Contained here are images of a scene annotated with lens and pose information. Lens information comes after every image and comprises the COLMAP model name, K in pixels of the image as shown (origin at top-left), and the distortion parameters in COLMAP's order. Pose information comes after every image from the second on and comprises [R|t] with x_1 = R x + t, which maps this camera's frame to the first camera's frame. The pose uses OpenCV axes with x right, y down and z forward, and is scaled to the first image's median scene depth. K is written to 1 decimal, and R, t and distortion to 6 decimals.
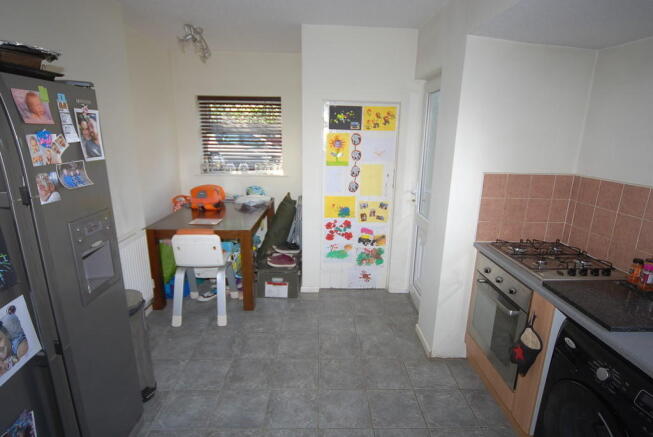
lens RADIAL K [[344.7, 0, 327.0], [0, 344.7, 221.9], [0, 0, 1]] dist [-0.015653, 0.004094]
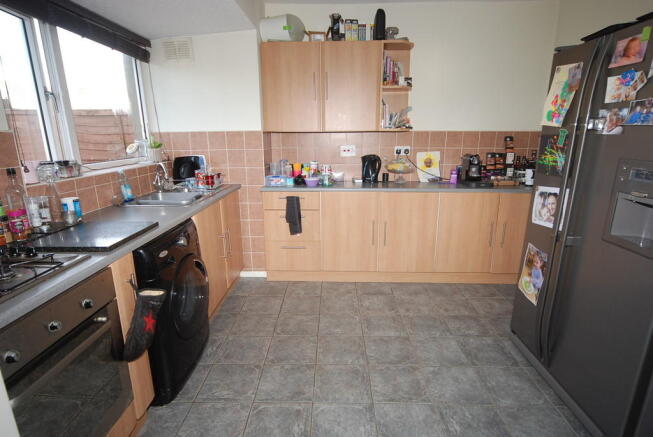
lens RADIAL K [[344.7, 0, 326.7], [0, 344.7, 220.5], [0, 0, 1]] dist [-0.015653, 0.004094]
pose [[-0.998996, -0.025647, 0.036725, 0.126374], [-0.004578, 0.874027, 0.485856, -0.365627], [-0.044559, 0.485200, -0.873267, 2.215571]]
